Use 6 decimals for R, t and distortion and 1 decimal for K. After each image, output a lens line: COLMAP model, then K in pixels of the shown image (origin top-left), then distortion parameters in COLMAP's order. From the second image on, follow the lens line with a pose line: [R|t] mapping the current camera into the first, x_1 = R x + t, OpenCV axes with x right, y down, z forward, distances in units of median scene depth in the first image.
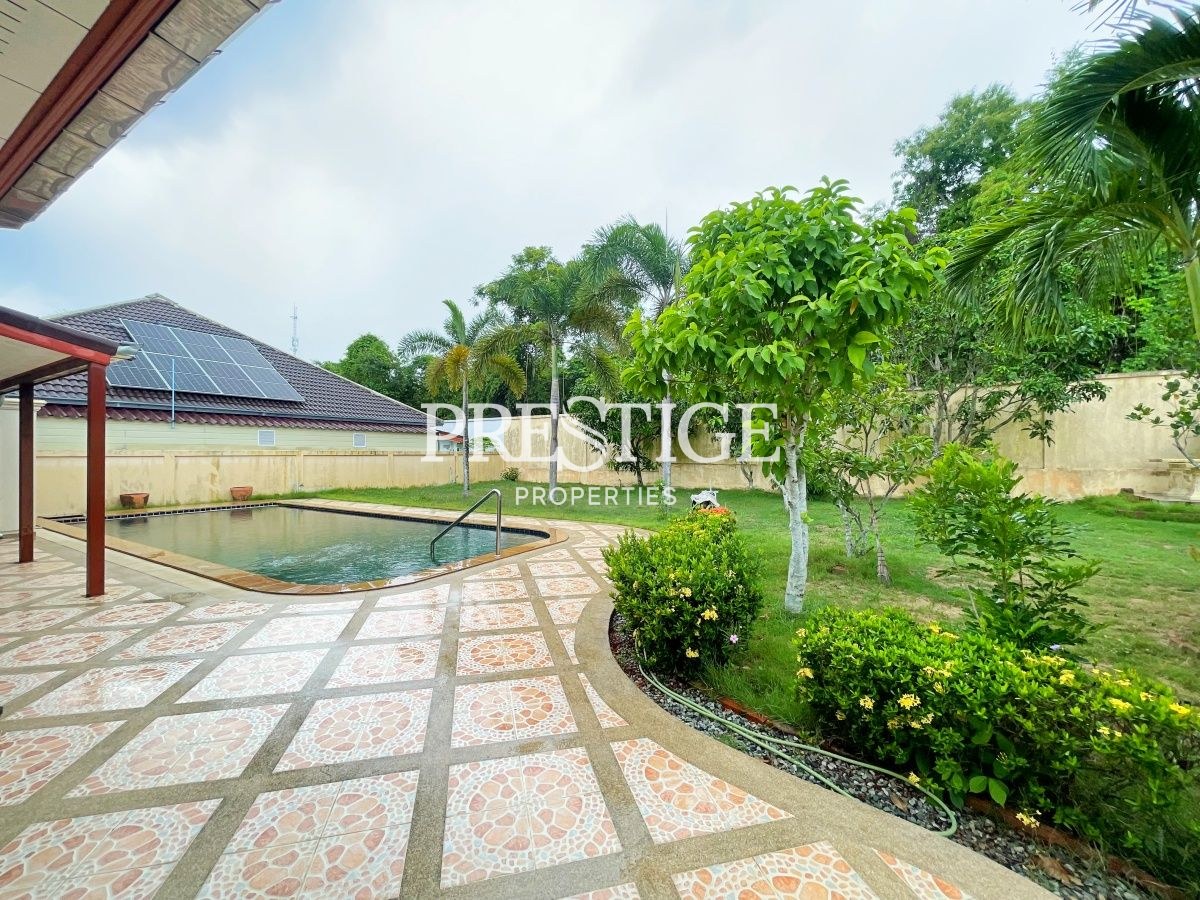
lens RADIAL K [[484.1, 0, 599.7], [0, 484.1, 428.8], [0, 0, 1]] dist [-0.000311, -0.001721]
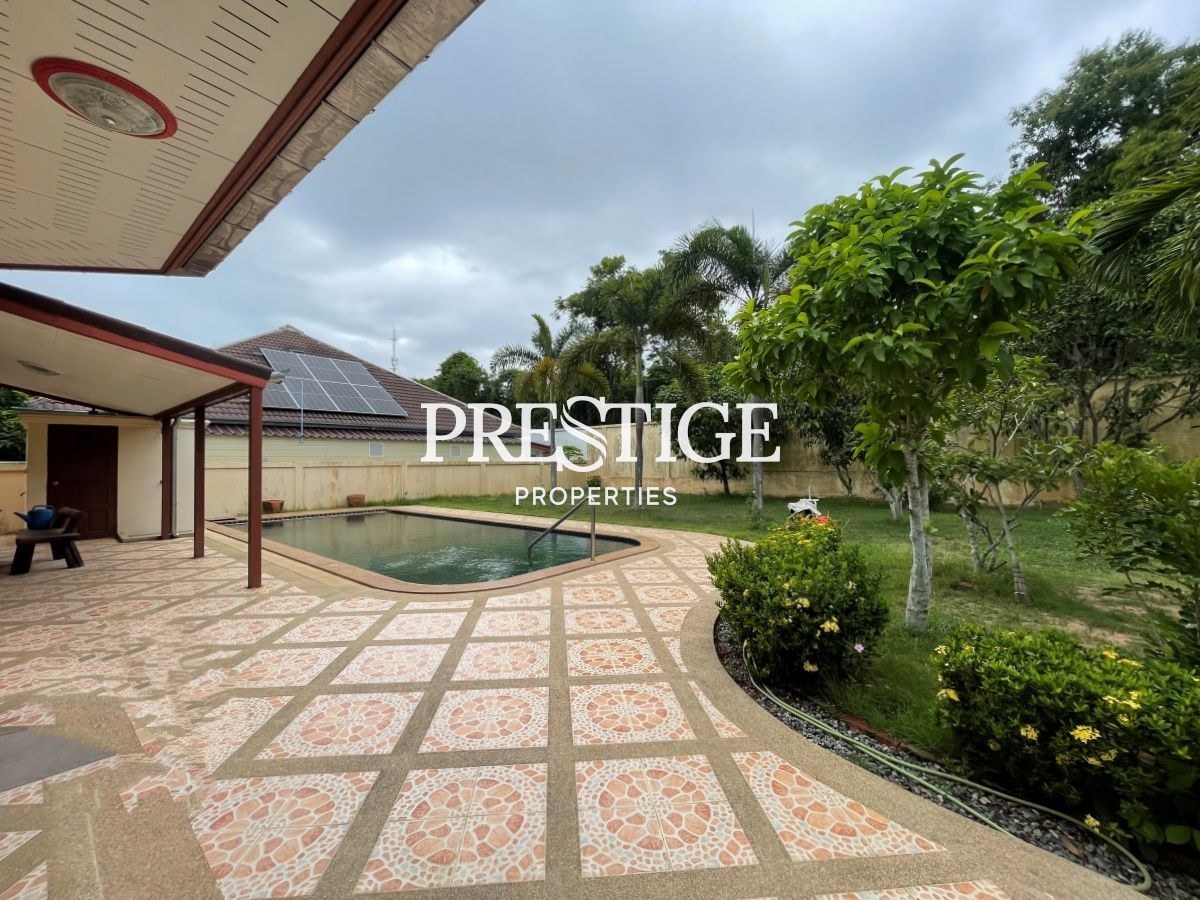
lens RADIAL K [[484.1, 0, 598.4], [0, 484.1, 428.3], [0, 0, 1]] dist [-0.000311, -0.001721]
pose [[0.986152, -0.020827, -0.164528, -0.052227], [0.017831, 0.999648, -0.019666, 0.003139], [0.164880, 0.016460, 0.986176, -0.018392]]
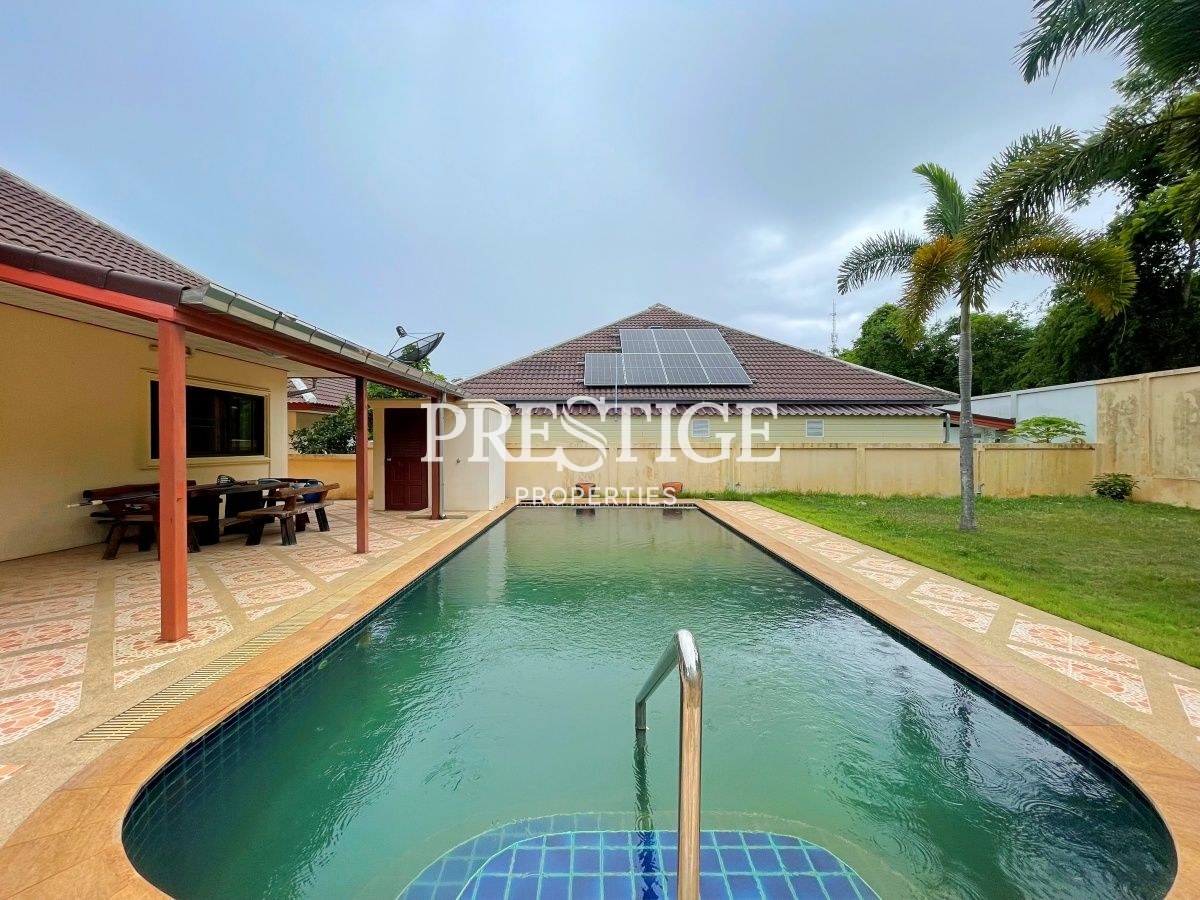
lens RADIAL K [[484.1, 0, 603.1], [0, 484.1, 447.1], [0, 0, 1]] dist [-0.000311, -0.001721]
pose [[0.513456, 0.001916, -0.858114, -0.124194], [0.041914, 0.998748, 0.027309, 0.099832], [0.857092, -0.049989, 0.512732, 1.819841]]
